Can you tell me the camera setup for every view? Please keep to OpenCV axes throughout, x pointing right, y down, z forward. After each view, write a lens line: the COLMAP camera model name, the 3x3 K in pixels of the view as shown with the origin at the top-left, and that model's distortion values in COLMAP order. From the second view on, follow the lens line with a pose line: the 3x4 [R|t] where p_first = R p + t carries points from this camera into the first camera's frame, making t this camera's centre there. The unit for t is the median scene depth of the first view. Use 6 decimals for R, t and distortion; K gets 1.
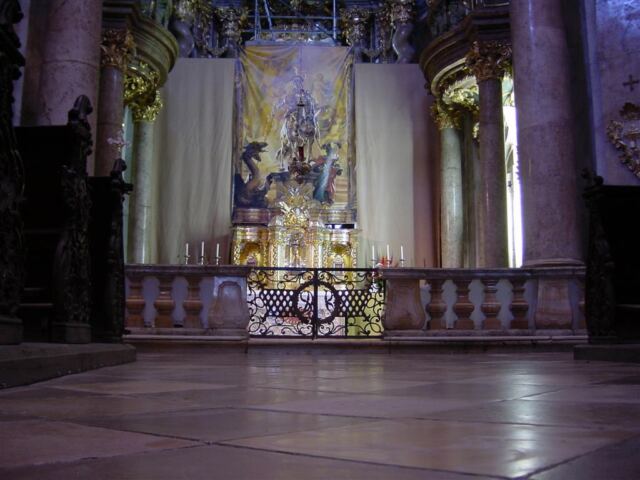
lens RADIAL K [[706.4, 0, 320.0], [0, 706.4, 240.0], [0, 0, 1]] dist [-0.120019, 0.016095]
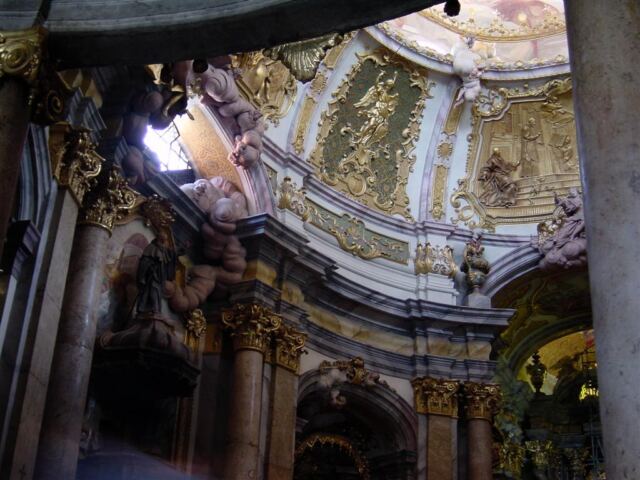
lens RADIAL K [[879.6, 0, 320.0], [0, 879.6, 240.0], [0, 0, 1]] dist [-0.173350, 0.265280]
pose [[0.901483, -0.157362, -0.403195, 0.186643], [0.017866, 0.944299, -0.328602, -0.205944], [0.432446, 0.289026, 0.854081, -0.853199]]
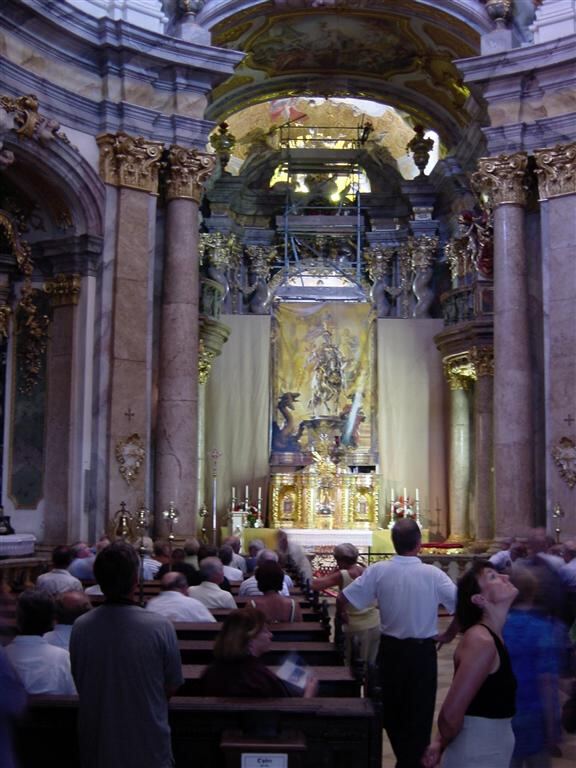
lens RADIAL K [[1055.5, 0, 288.0], [0, 1055.5, 384.0], [0, 0, 1]] dist [-0.173350, 0.265280]
pose [[0.999514, 0.004258, -0.030868, -0.041699], [-0.002930, 0.999074, 0.042925, -0.225893], [0.031022, -0.042813, 0.998601, -0.693379]]
